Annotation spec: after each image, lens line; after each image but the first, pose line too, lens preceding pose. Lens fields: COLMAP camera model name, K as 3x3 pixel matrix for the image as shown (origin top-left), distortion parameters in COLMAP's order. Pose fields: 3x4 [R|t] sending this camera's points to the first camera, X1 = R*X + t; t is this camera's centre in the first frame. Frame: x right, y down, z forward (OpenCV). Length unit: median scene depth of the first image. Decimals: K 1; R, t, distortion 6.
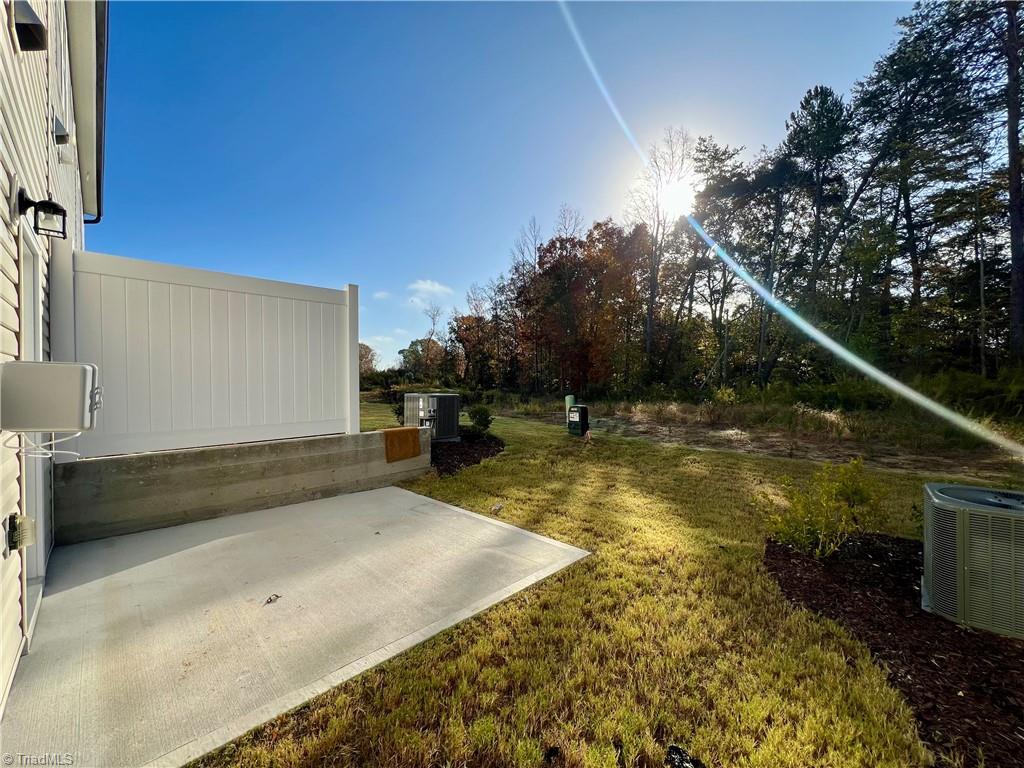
lens RADIAL K [[409.6, 0, 510.4], [0, 409.6, 386.6], [0, 0, 1]] dist [-0.001985, 0.000093]
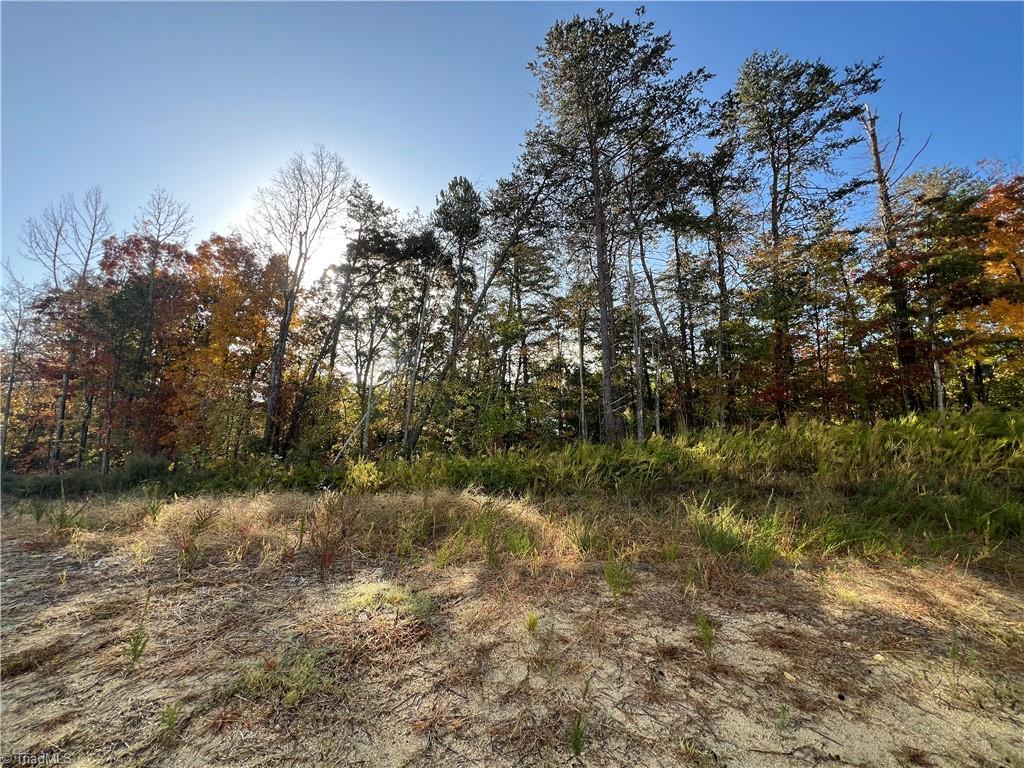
lens RADIAL K [[409.6, 0, 509.8], [0, 409.6, 385.6], [0, 0, 1]] dist [-0.001985, 0.000093]
pose [[0.685466, 0.124661, 0.717353, 0.096378], [0.003124, 0.984721, -0.174109, -0.001259], [-0.728098, 0.121587, 0.674604, 0.180447]]
